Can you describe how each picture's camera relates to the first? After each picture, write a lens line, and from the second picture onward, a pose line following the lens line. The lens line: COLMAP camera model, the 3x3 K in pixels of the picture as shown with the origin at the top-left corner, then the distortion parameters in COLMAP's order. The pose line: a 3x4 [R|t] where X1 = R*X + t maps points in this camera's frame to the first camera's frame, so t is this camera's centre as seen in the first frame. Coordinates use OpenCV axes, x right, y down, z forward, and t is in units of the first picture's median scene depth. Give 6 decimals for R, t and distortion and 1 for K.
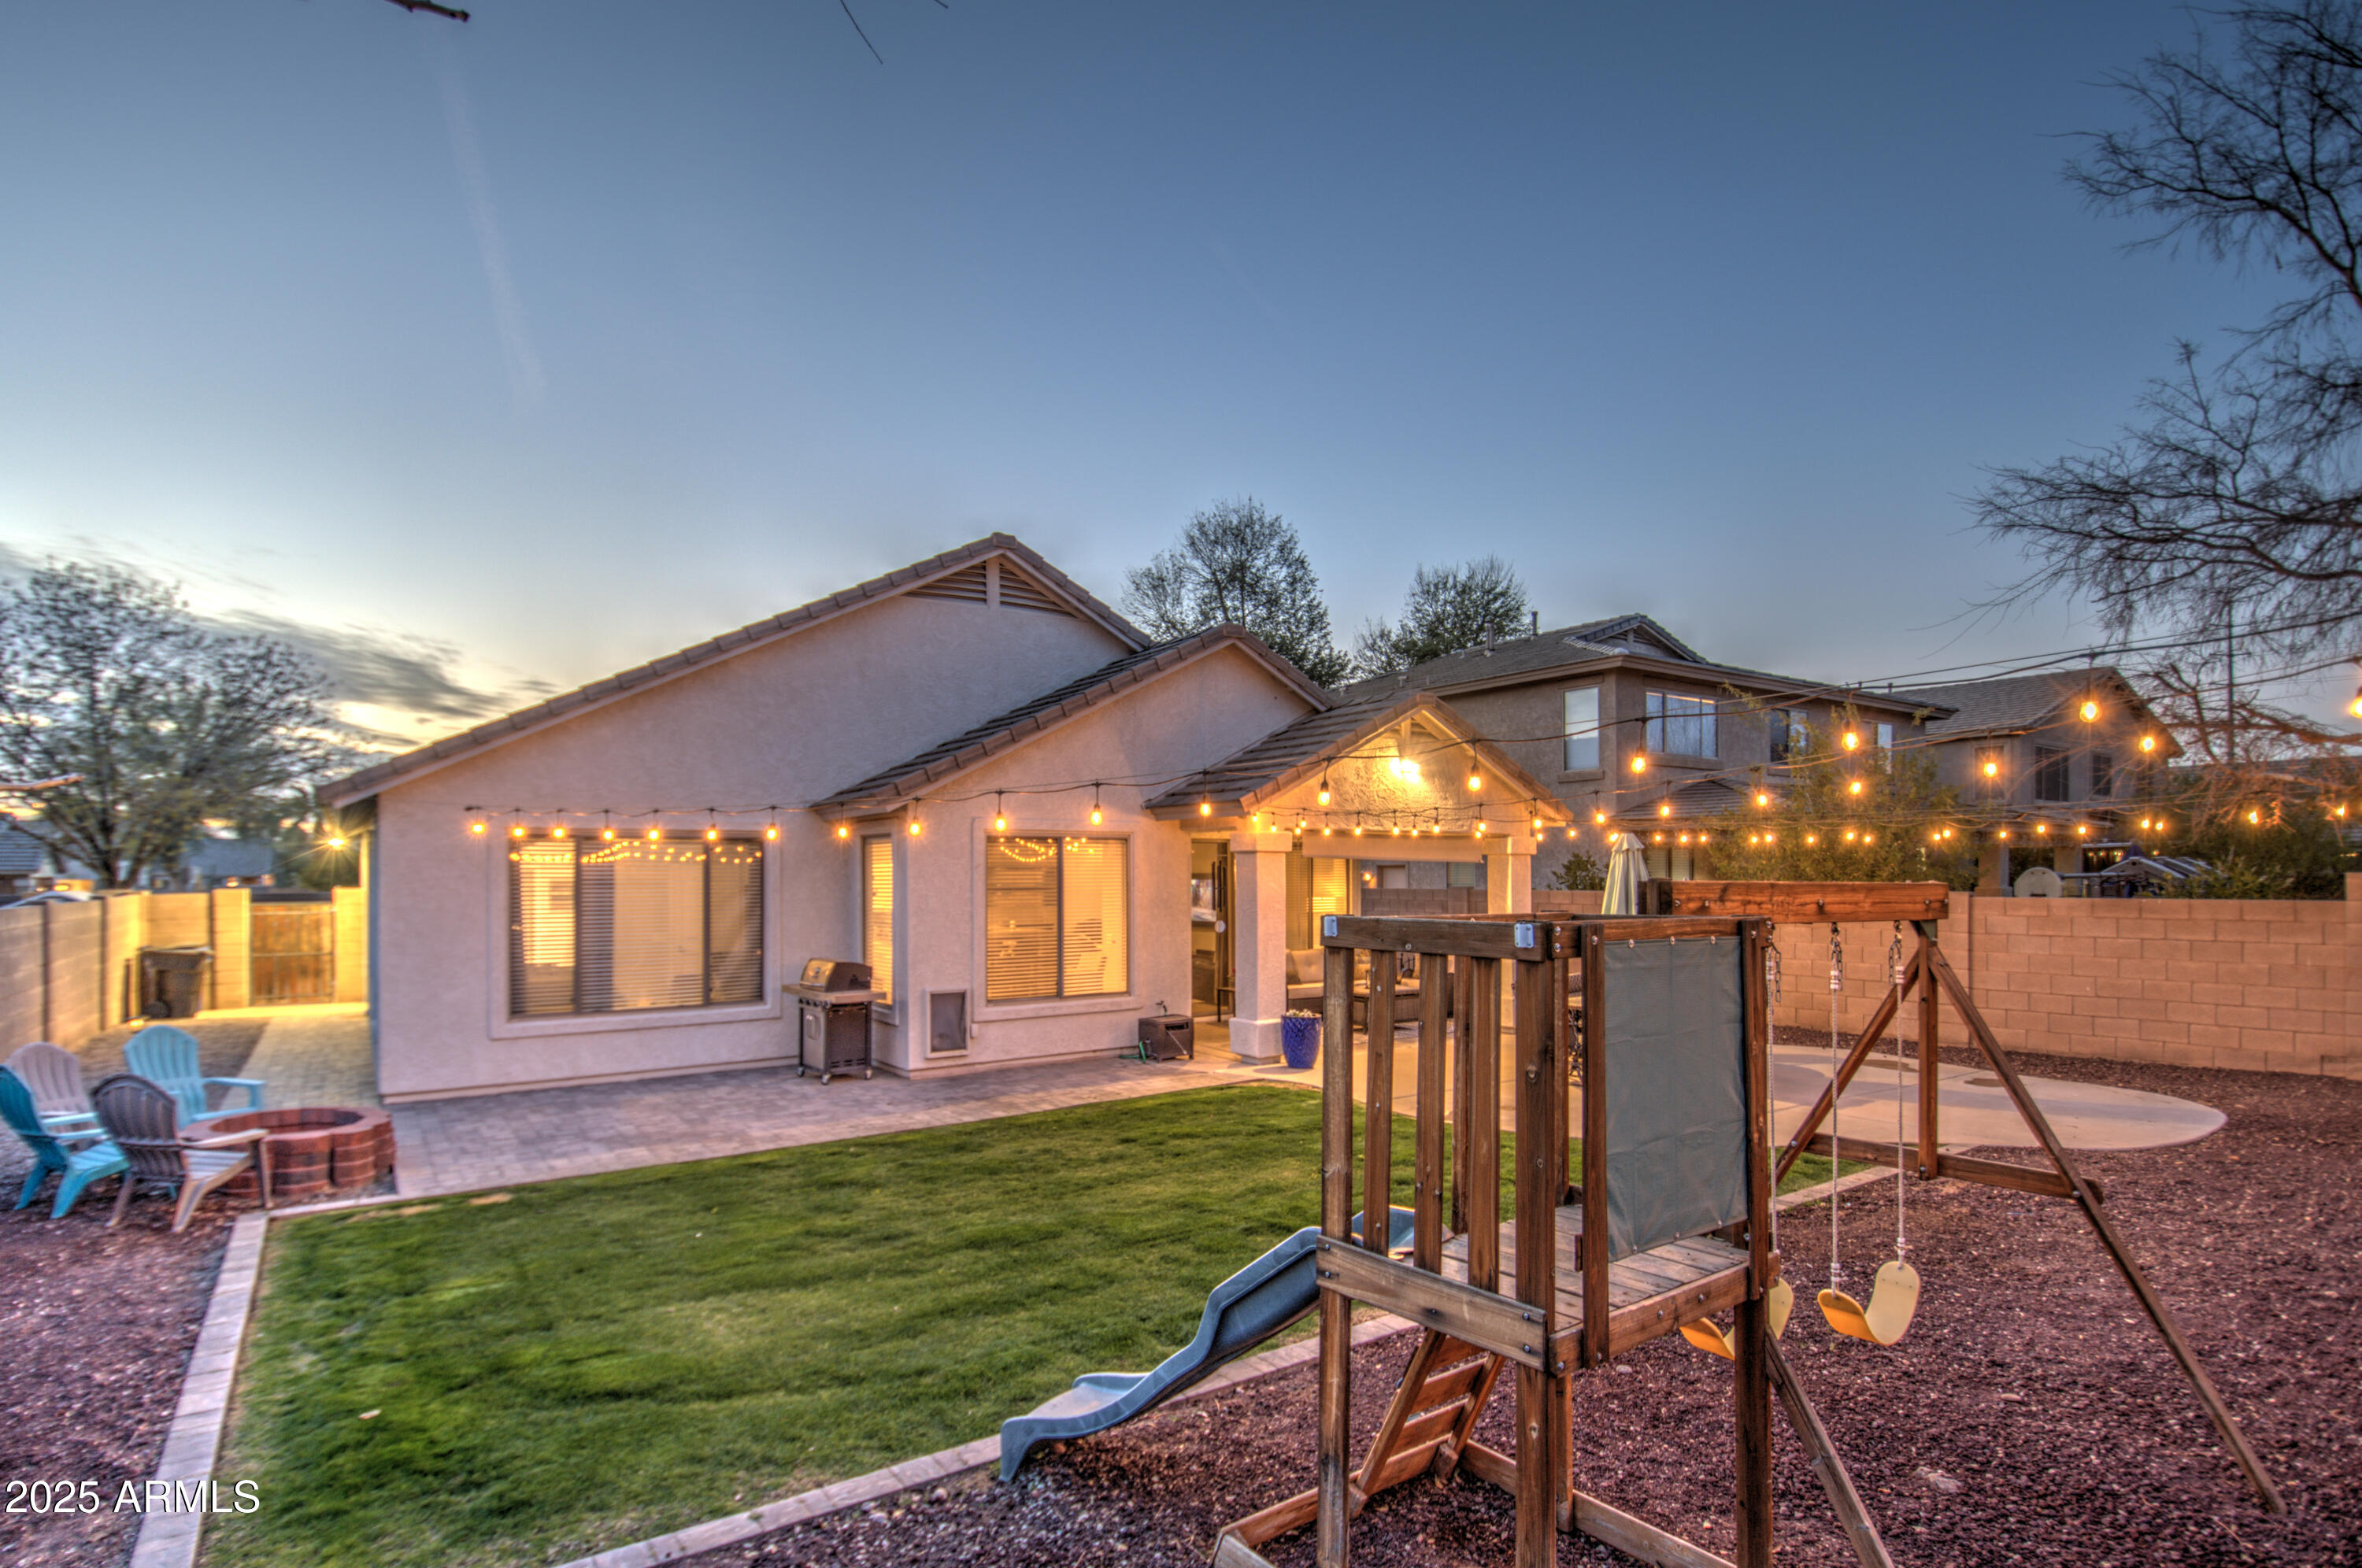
lens RADIAL K [[1171.3, 0, 1149.4], [0, 1171.3, 839.3], [0, 0, 1]] dist [0.005199, -0.014168]
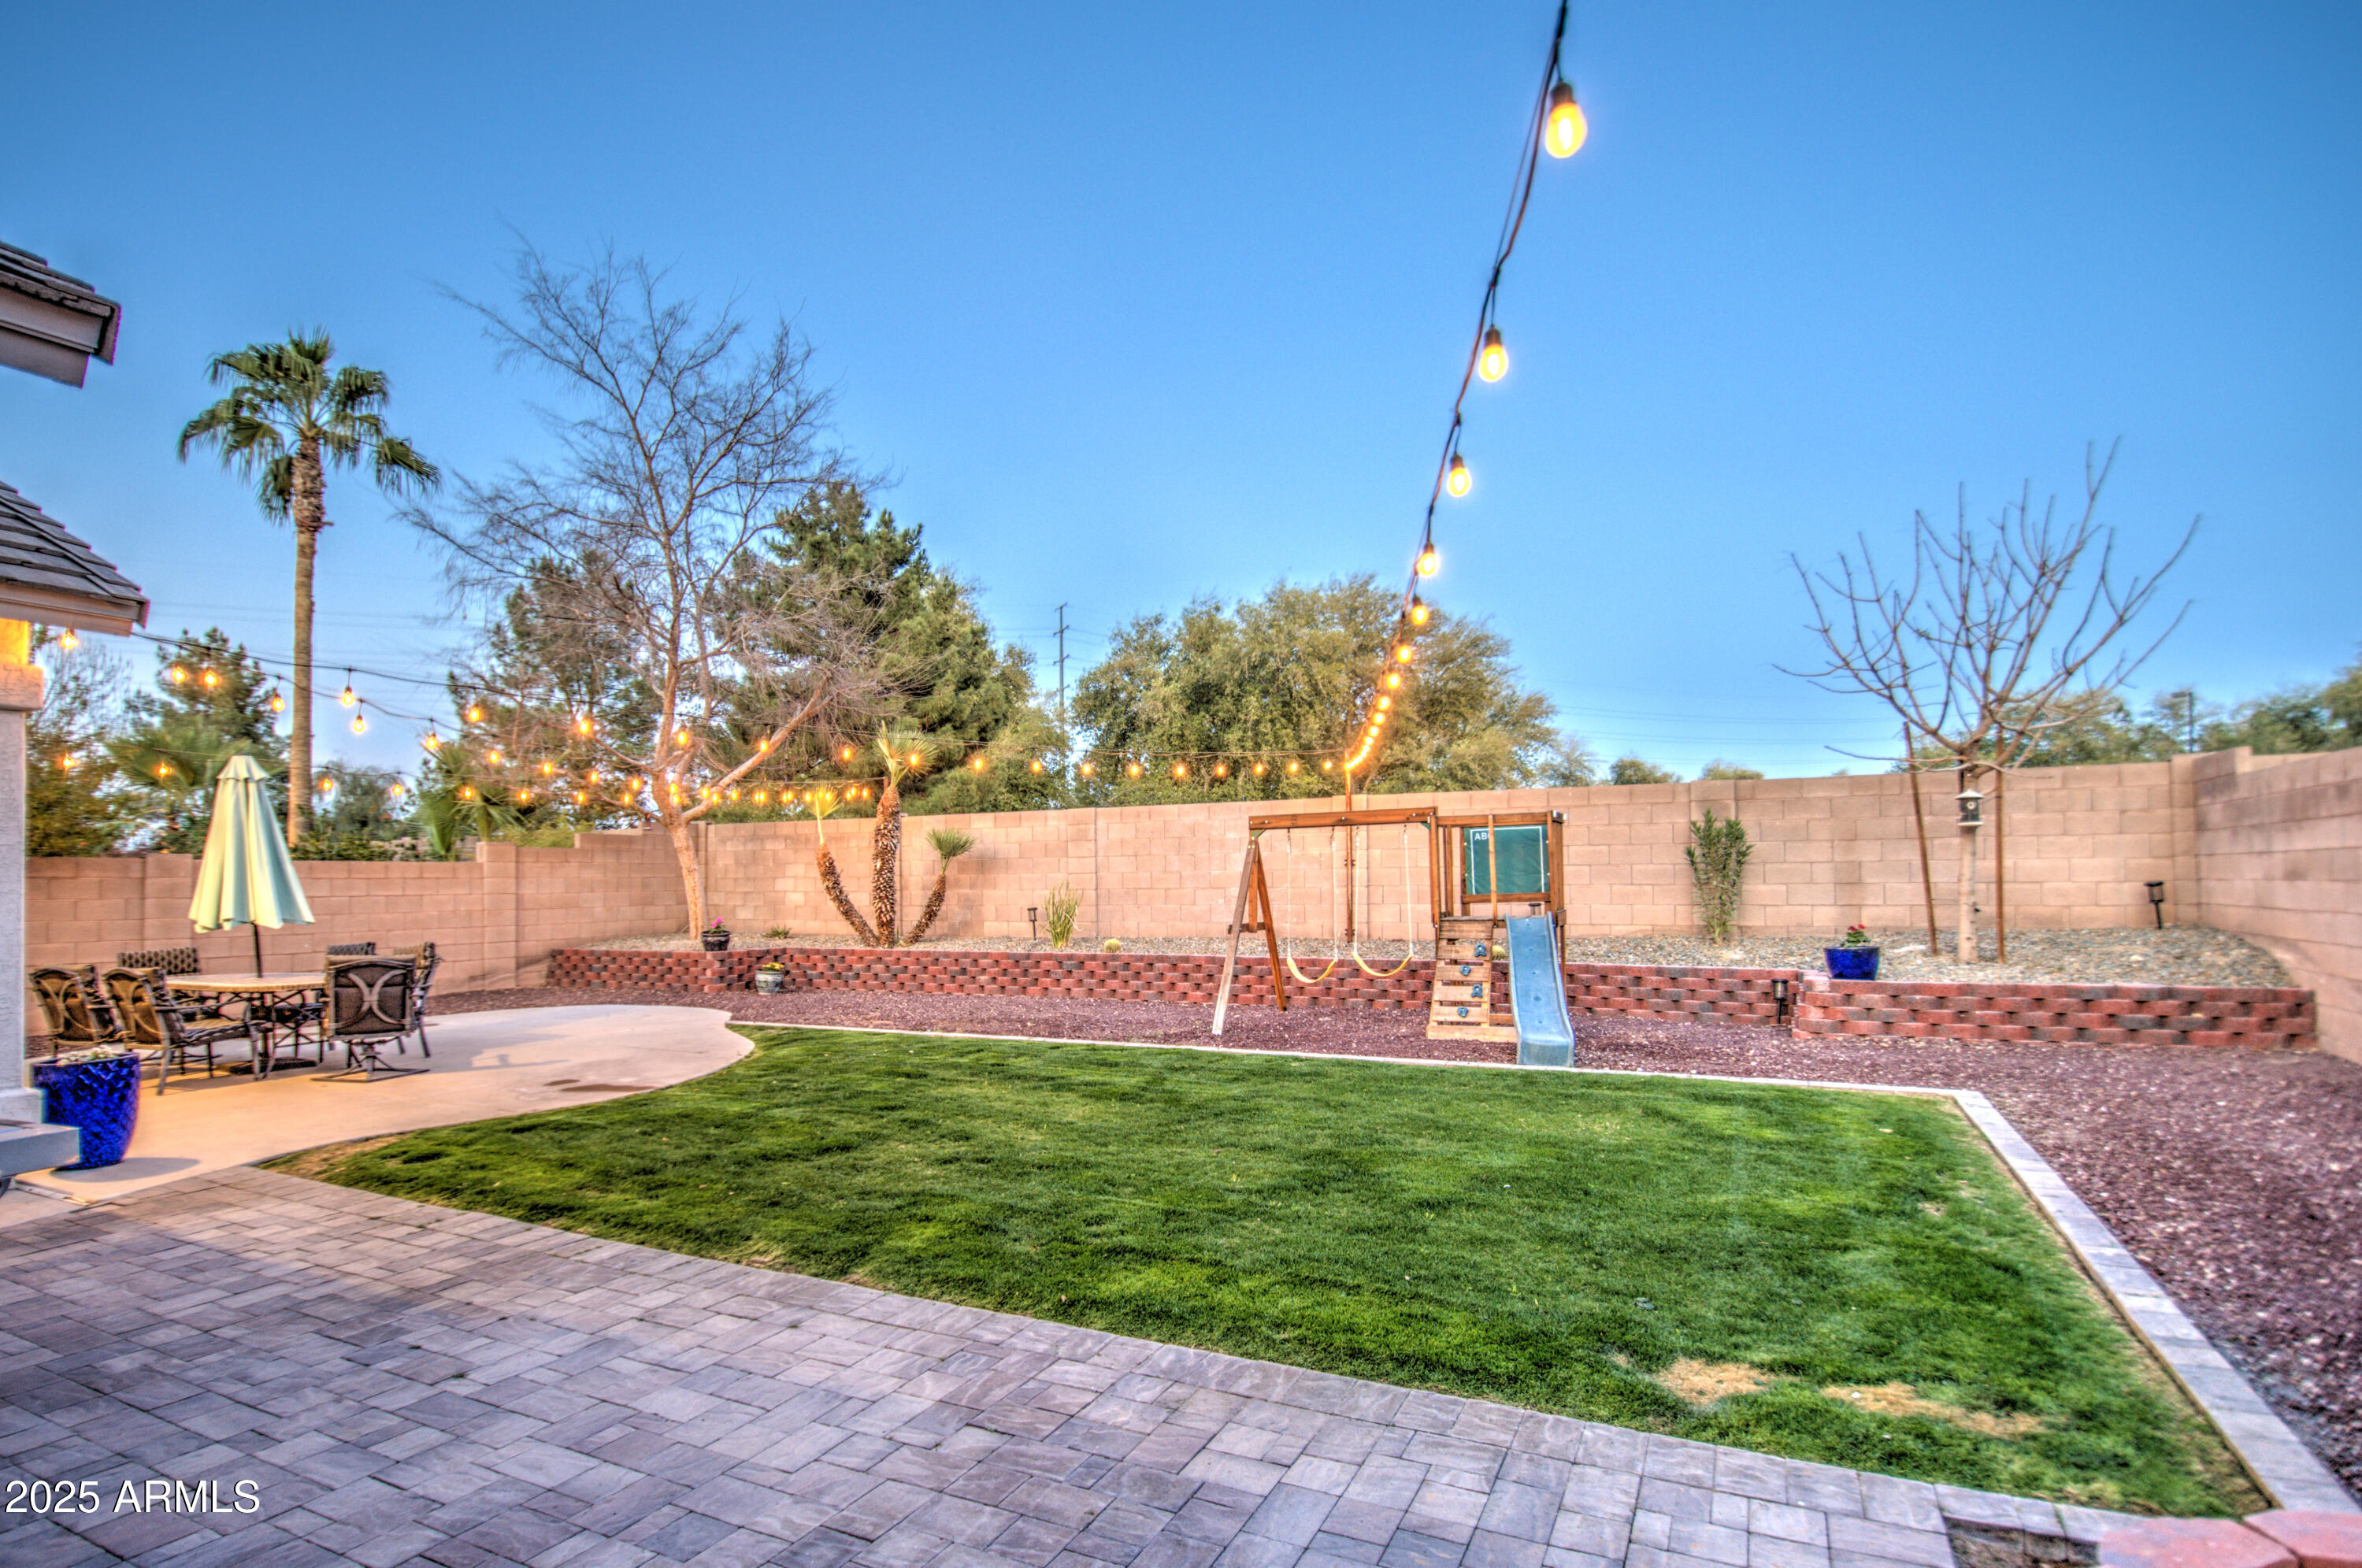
lens RADIAL K [[1140.6, 0, 1185.3], [0, 1140.6, 863.3], [0, 0, 1]] dist [0.033072, -0.039301]
pose [[-0.496062, 0.021511, 0.868020, -0.514718], [-0.013032, 0.999396, -0.032214, 0.077554], [-0.868189, -0.027292, -0.495482, 0.842236]]
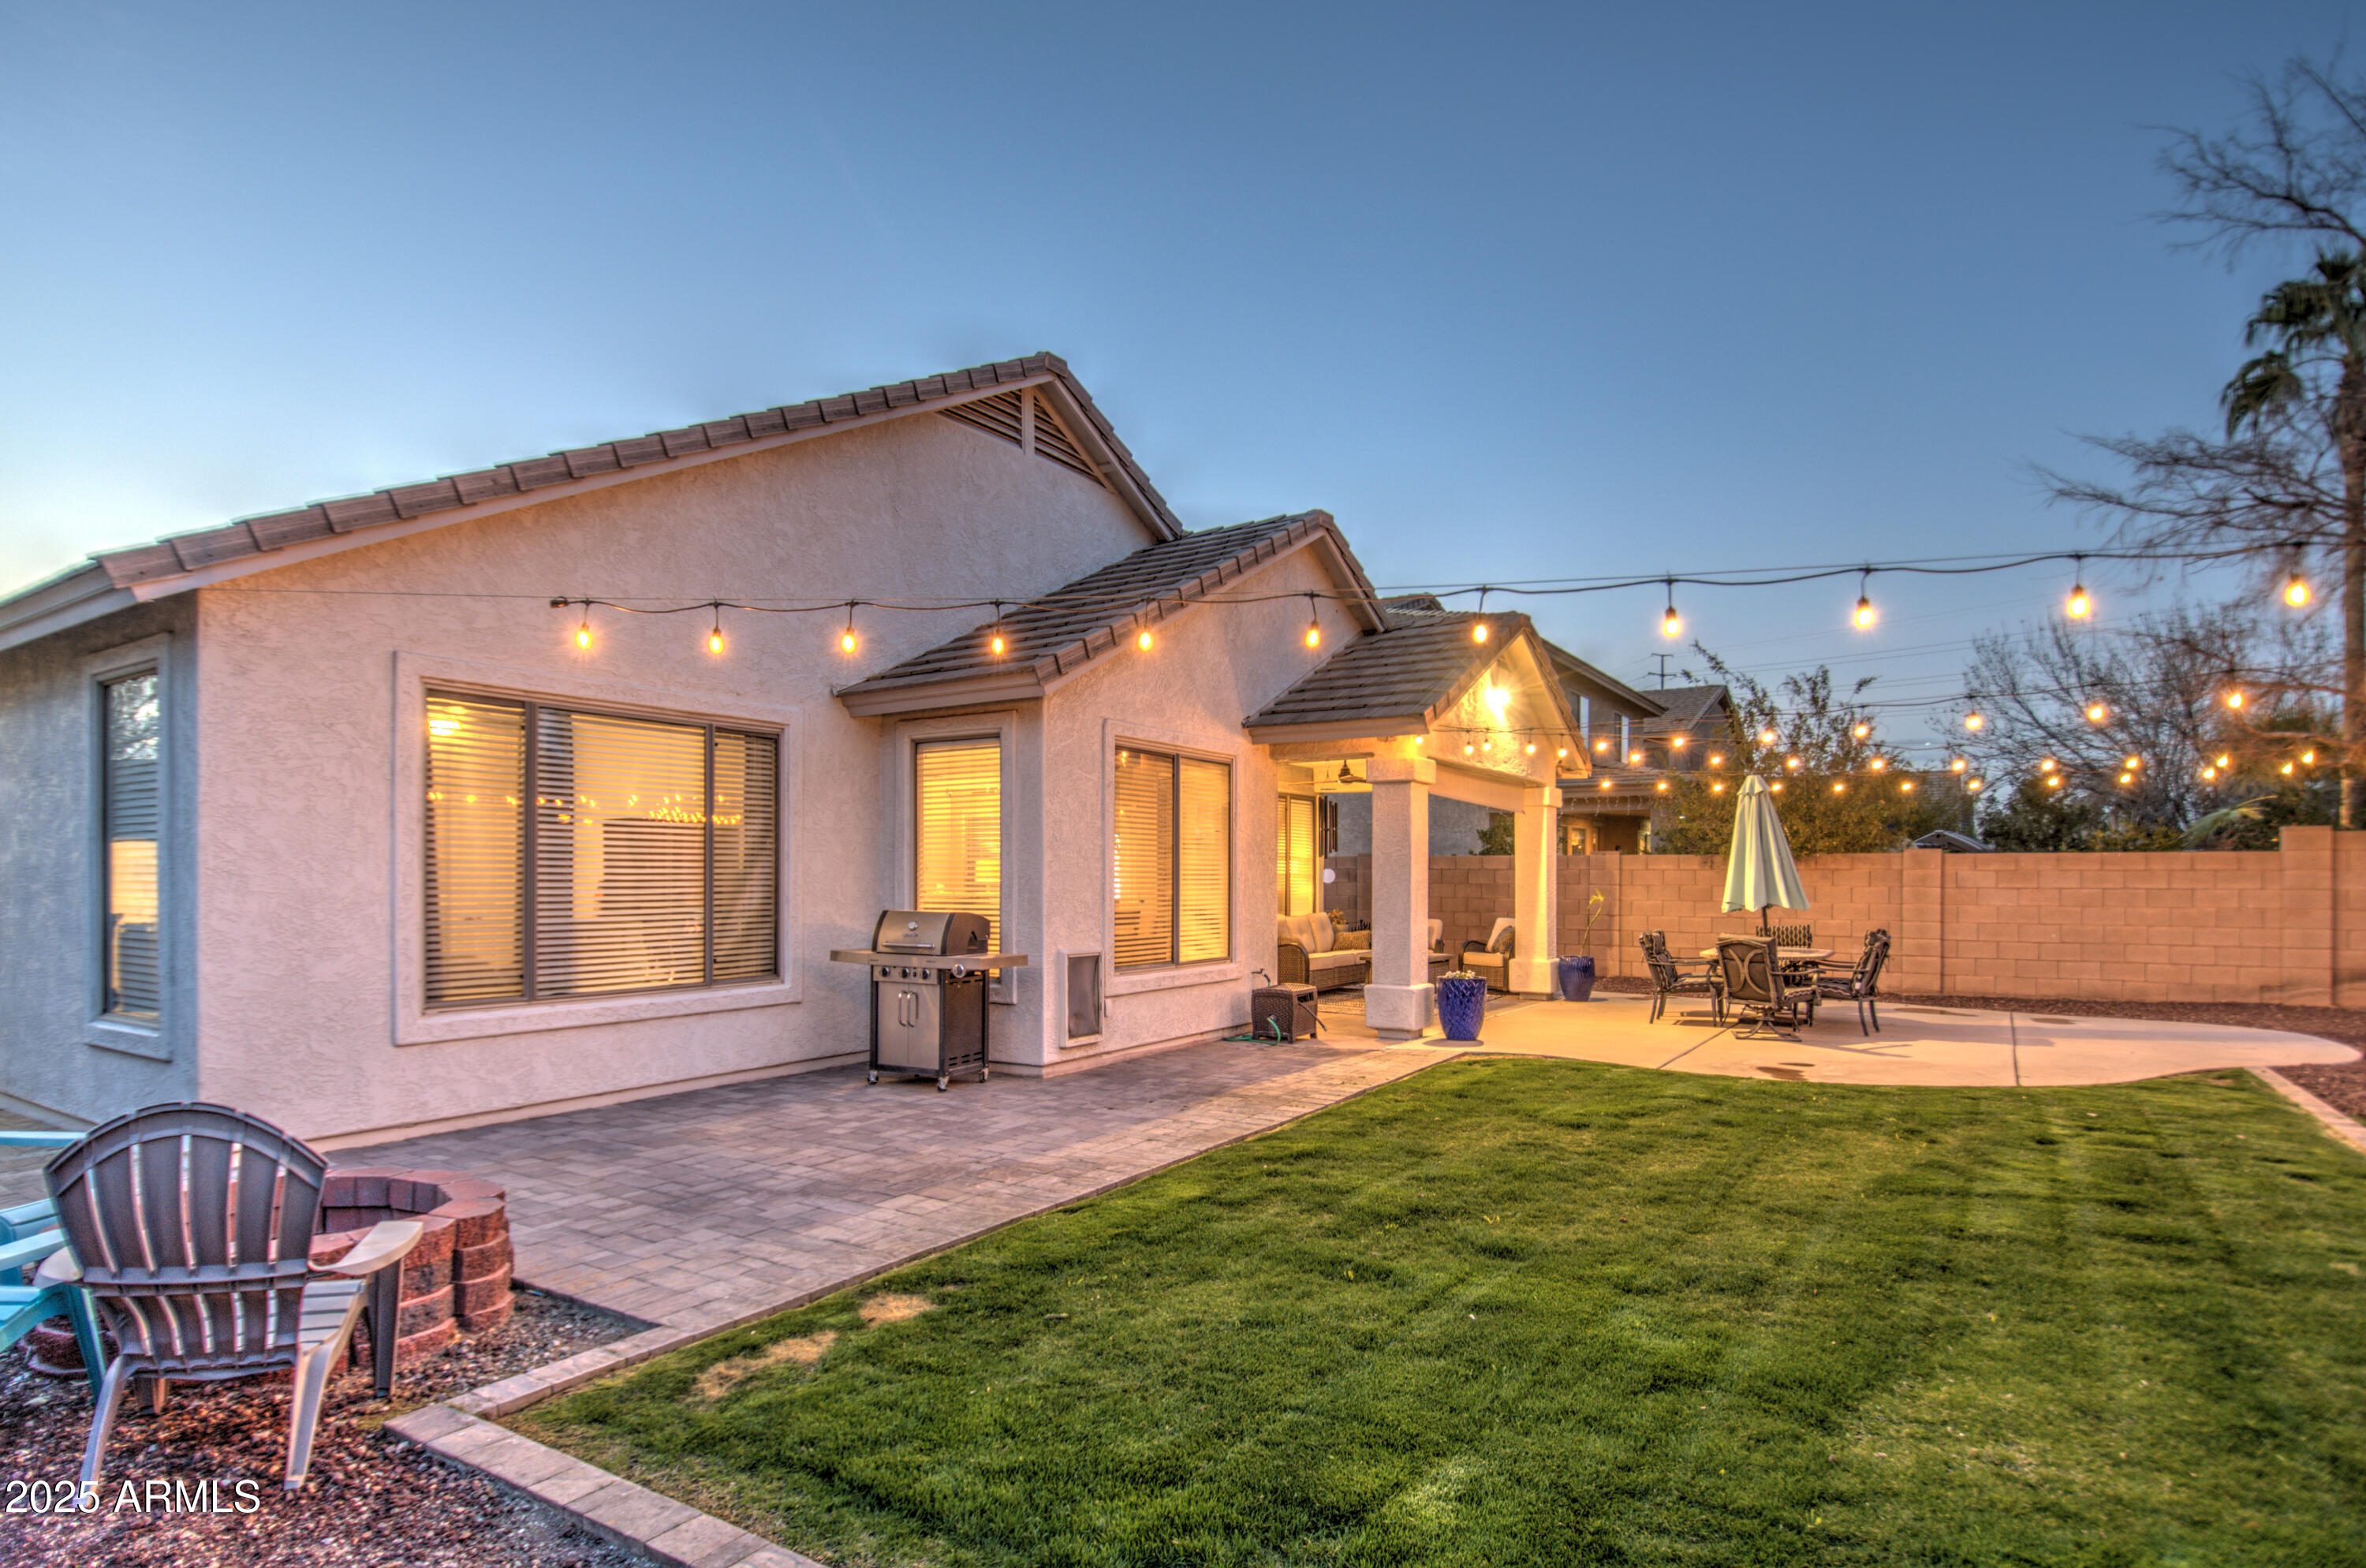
lens RADIAL K [[1219.1, 0, 1174.1], [0, 1219.1, 866.6], [0, 0, 1]] dist [0.001004, -0.000454]
pose [[0.922840, 0.009023, 0.385078, -0.398461], [-0.016445, 0.999737, 0.015984, 0.060451], [-0.384833, -0.021084, 0.922746, 0.275848]]
